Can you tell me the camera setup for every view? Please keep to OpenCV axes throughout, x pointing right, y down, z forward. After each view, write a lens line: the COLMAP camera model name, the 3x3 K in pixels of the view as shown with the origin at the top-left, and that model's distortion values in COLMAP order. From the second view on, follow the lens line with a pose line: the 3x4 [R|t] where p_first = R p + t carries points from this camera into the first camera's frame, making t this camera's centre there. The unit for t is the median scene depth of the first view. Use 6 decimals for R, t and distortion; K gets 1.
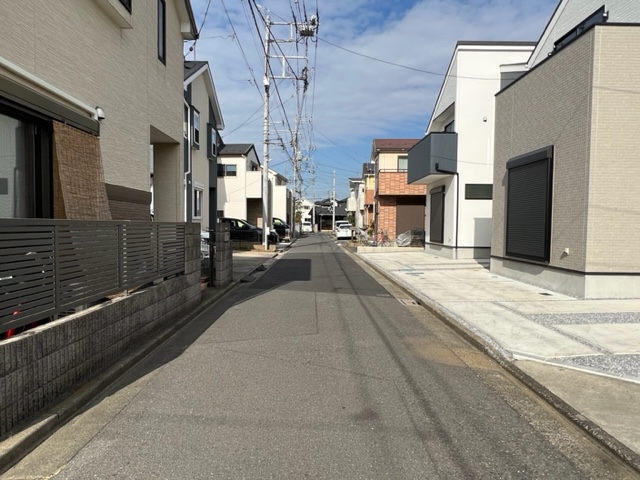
lens RADIAL K [[401.3, 0, 317.6], [0, 401.3, 241.7], [0, 0, 1]] dist [-0.002856, -0.000626]
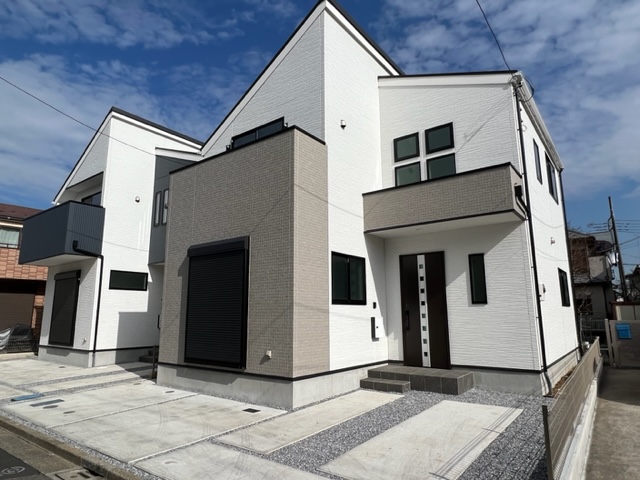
lens RADIAL K [[401.3, 0, 317.6], [0, 401.3, 241.7], [0, 0, 1]] dist [-0.002856, -0.000626]
pose [[0.610664, 0.130072, 0.781134, -0.020463], [0.044759, 0.979172, -0.198040, -0.020998], [-0.790624, 0.155898, 0.592123, 0.182809]]
